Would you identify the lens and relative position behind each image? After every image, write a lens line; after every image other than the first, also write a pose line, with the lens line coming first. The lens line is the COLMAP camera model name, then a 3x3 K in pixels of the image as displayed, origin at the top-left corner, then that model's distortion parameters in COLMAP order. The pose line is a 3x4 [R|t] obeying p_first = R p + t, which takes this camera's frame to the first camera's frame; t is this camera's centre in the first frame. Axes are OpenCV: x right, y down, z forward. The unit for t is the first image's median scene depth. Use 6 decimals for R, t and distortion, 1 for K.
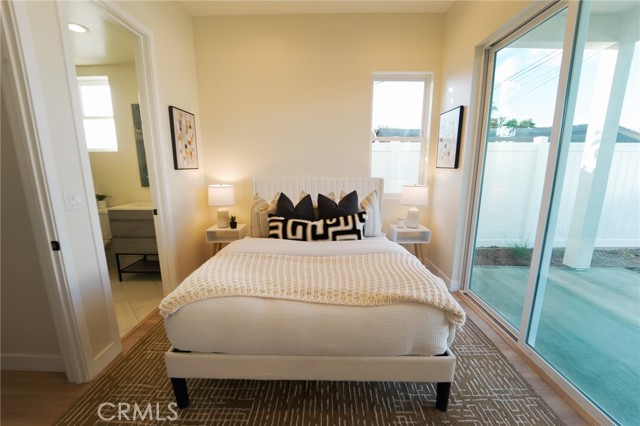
lens RADIAL K [[258.8, 0, 320.0], [0, 258.8, 213.0], [0, 0, 1]] dist [-0.023750, -0.000055]
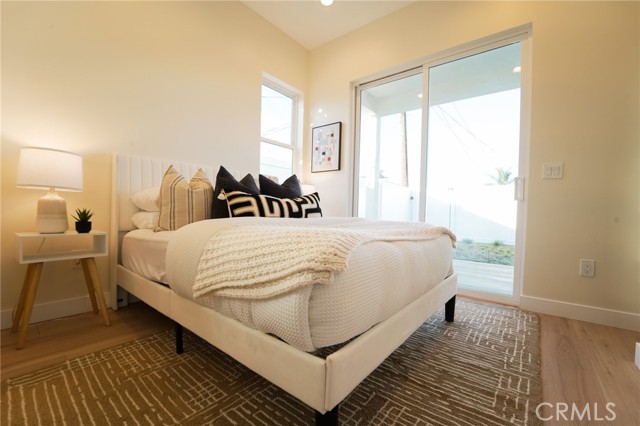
lens RADIAL K [[269.0, 0, 320.0], [0, 269.0, 213.0], [0, 0, 1]] dist [-0.000181, -0.000005]
pose [[0.617267, 0.013758, 0.786633, -0.568824], [0.122171, 0.986042, -0.113113, 0.171591], [-0.777210, 0.165925, 0.606971, 0.336644]]
